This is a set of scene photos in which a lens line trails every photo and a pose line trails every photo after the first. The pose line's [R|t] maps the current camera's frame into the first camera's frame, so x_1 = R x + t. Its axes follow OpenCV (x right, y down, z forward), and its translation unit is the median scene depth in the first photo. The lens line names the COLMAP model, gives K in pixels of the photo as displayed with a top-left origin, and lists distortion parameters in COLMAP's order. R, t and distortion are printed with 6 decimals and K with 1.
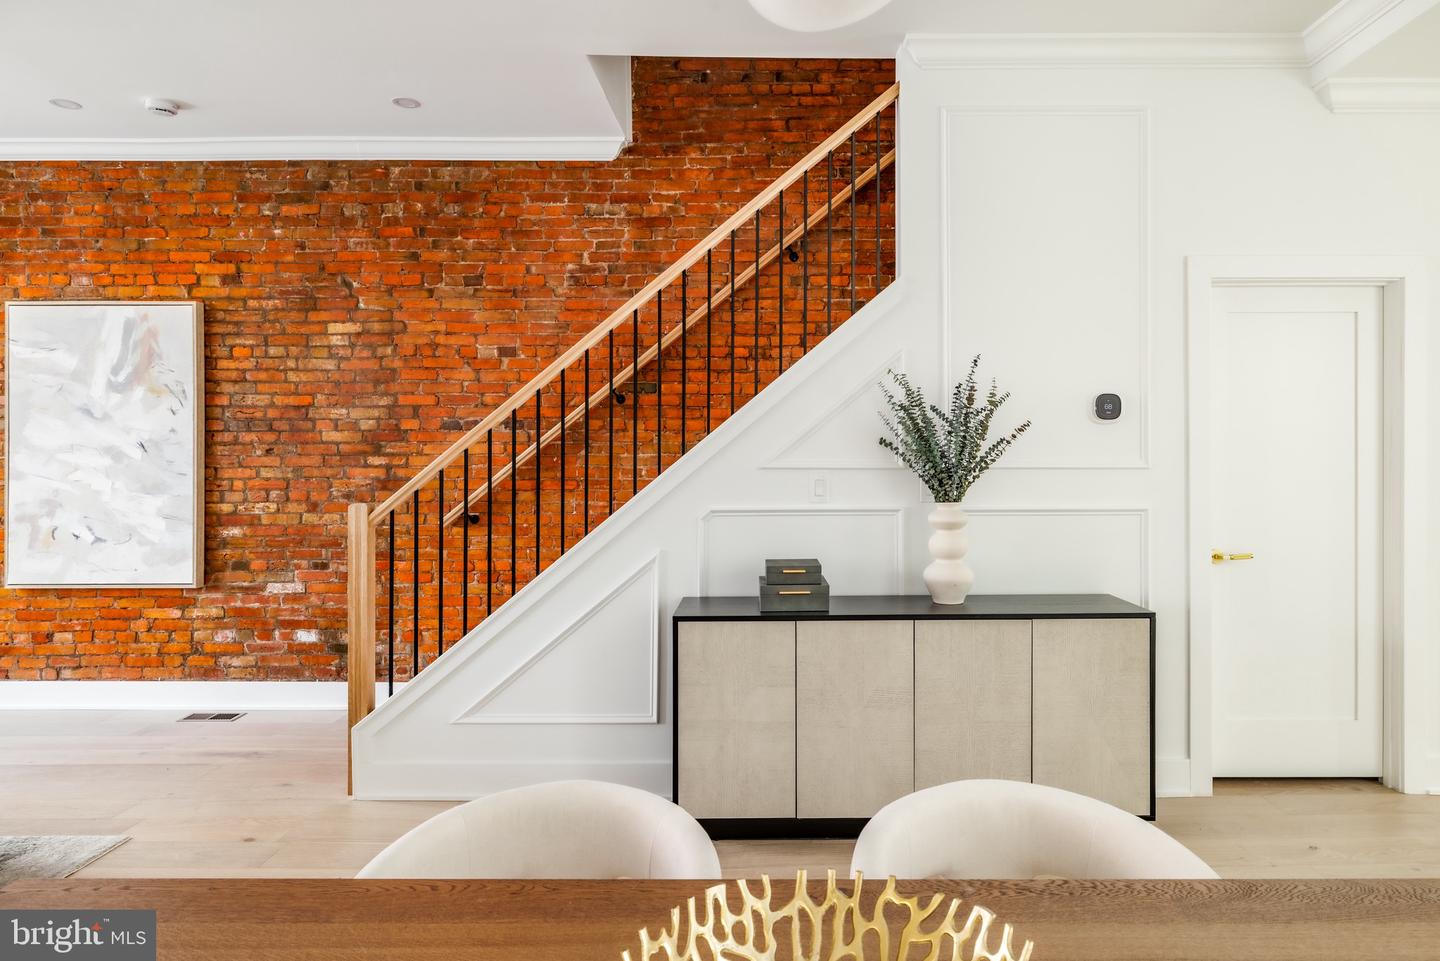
lens RADIAL K [[783.2, 0, 725.8], [0, 783.2, 465.7], [0, 0, 1]] dist [0.007304, 0.001147]
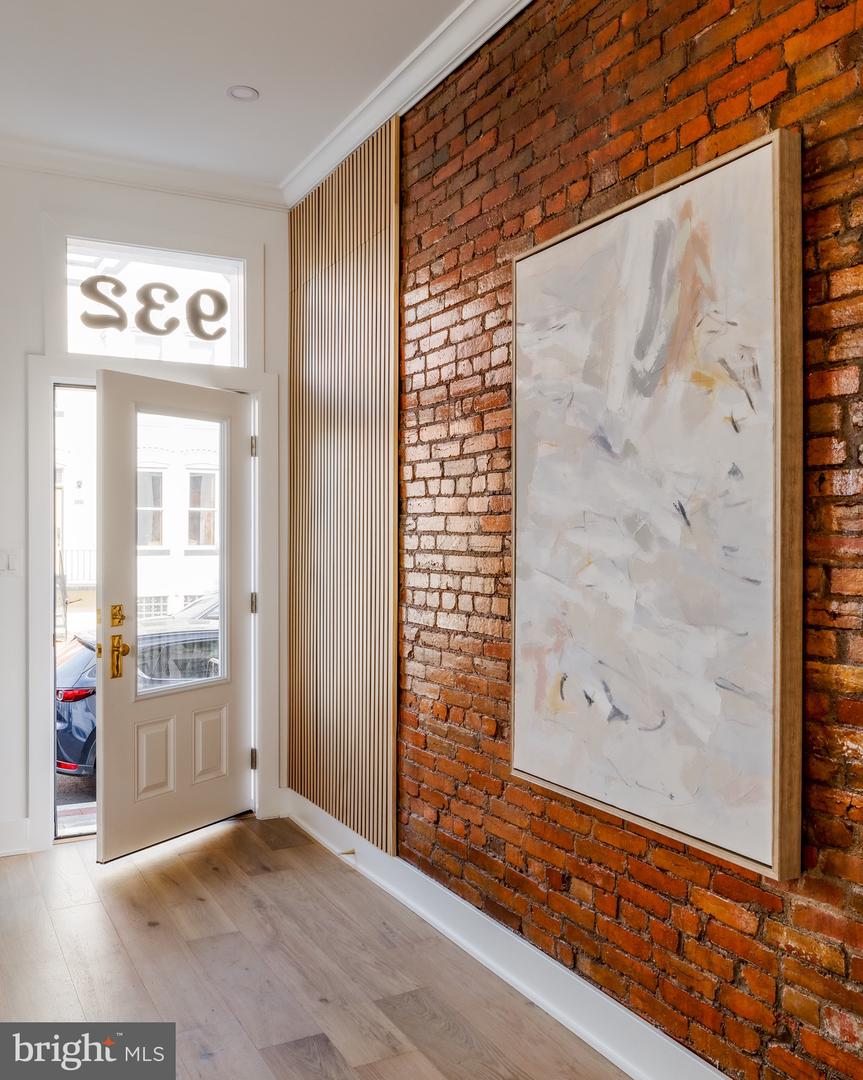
lens RADIAL K [[964.0, 0, 433.1], [0, 964.0, 537.6], [0, 0, 1]] dist [-0.010554, 0.012763]
pose [[0.463513, 0.000945, -0.886090, -0.334315], [0.000582, 0.999999, 0.001371, -0.011483], [0.886090, -0.001151, 0.463512, 0.627707]]
